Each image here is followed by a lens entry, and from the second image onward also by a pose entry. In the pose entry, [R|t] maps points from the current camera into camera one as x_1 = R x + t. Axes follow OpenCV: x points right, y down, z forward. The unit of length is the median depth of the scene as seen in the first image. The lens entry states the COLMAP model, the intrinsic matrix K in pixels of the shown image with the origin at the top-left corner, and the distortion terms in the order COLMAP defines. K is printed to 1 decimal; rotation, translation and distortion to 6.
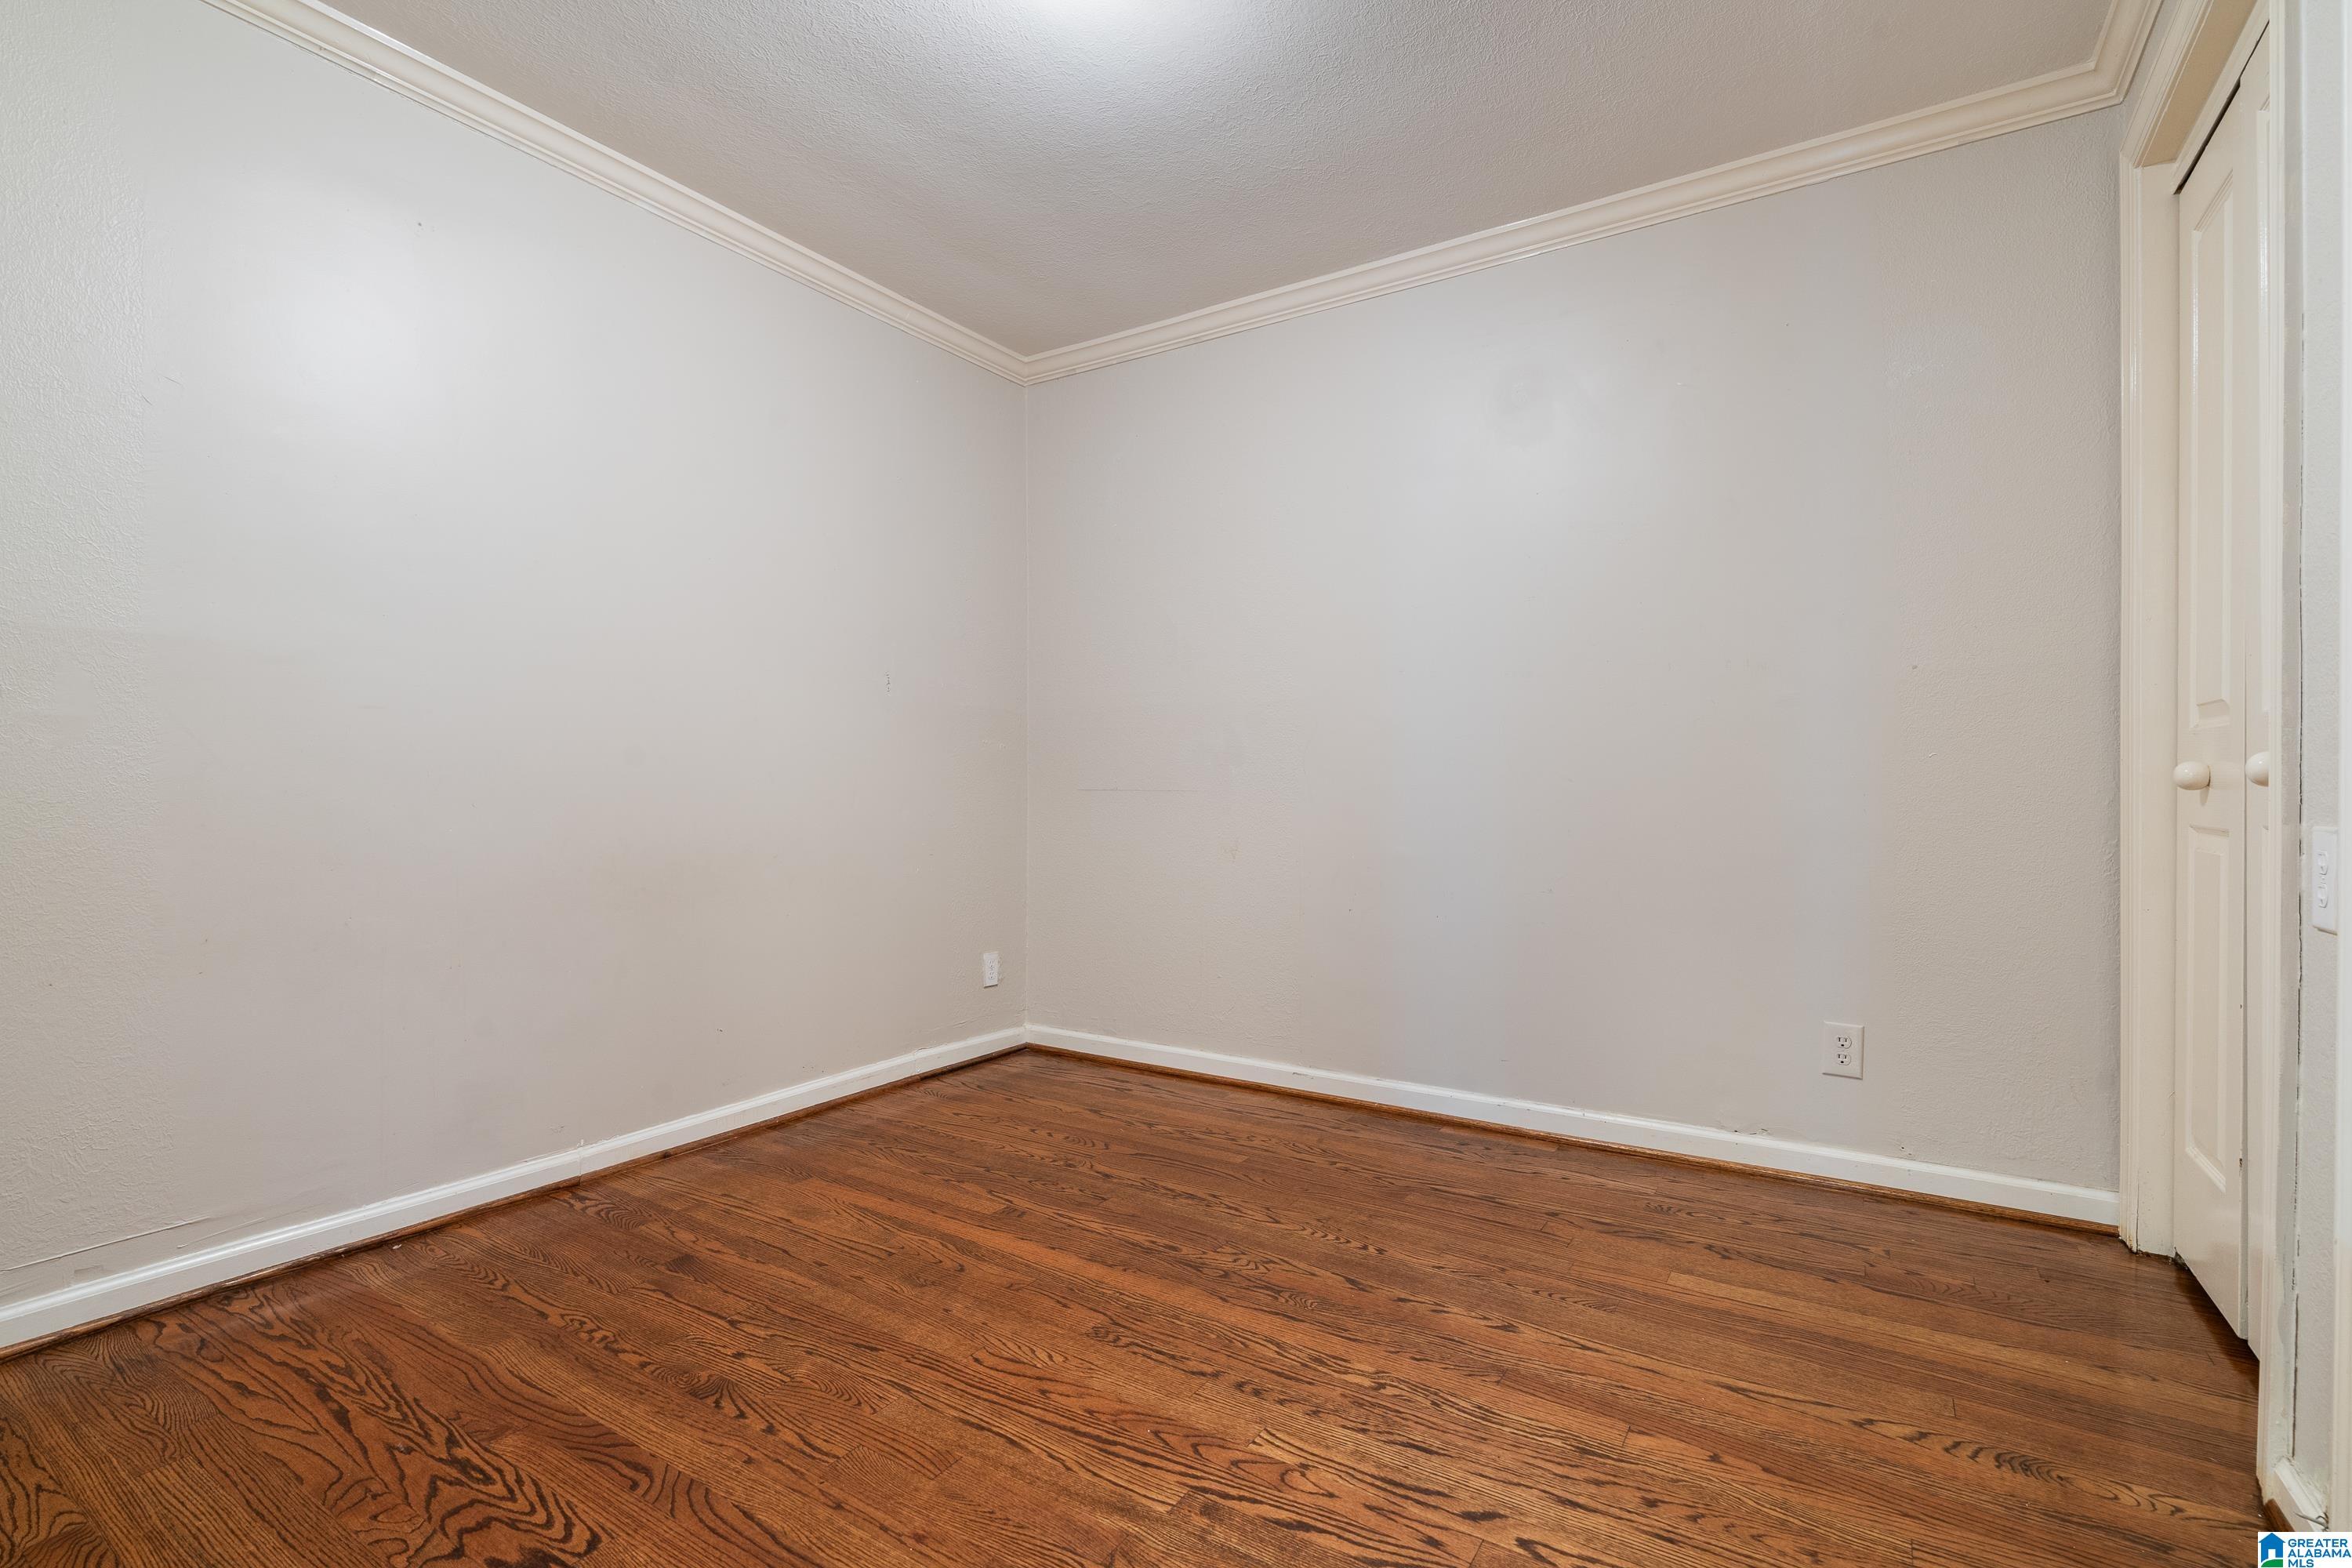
lens RADIAL K [[1061.2, 0, 1171.1], [0, 1061.2, 803.1], [0, 0, 1]] dist [-0.002807, 0.000593]
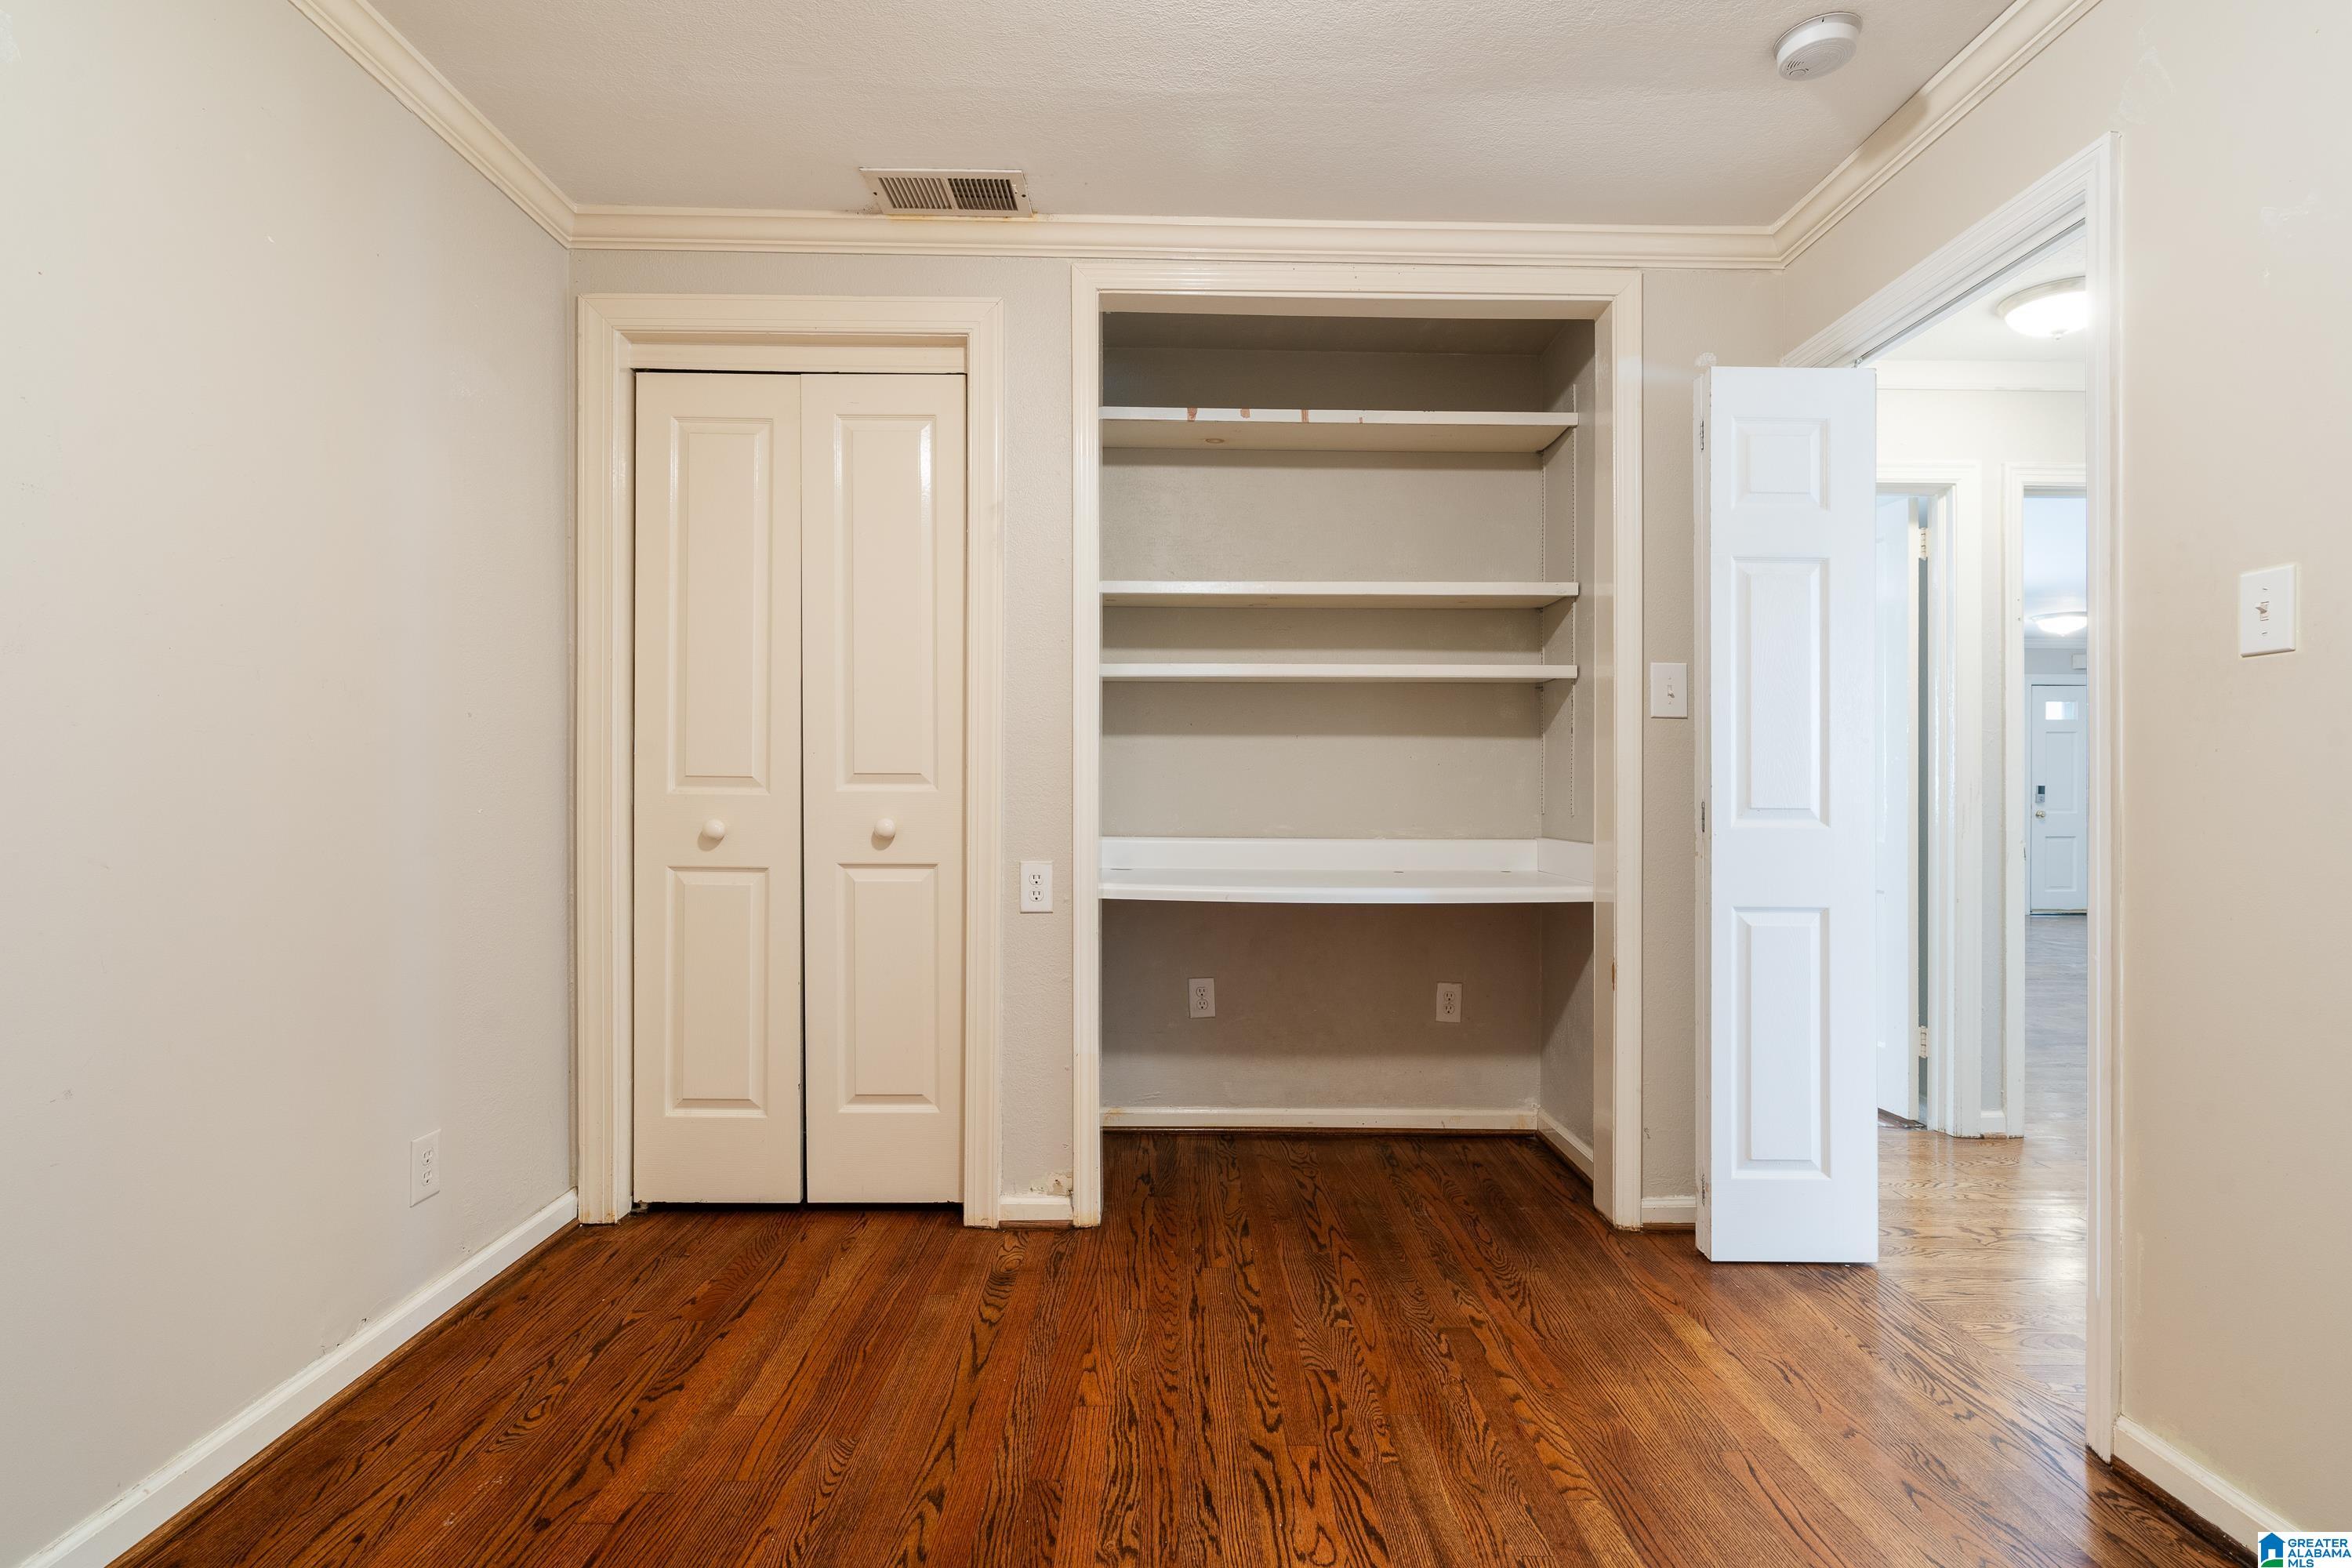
lens RADIAL K [[1061.2, 0, 1165.0], [0, 1061.2, 772.3], [0, 0, 1]] dist [-0.002807, 0.000593]
pose [[-0.547269, 0.006610, 0.836931, -0.572208], [0.002998, 0.999978, -0.005937, -0.105485], [-0.836952, -0.000740, -0.547276, 1.448536]]
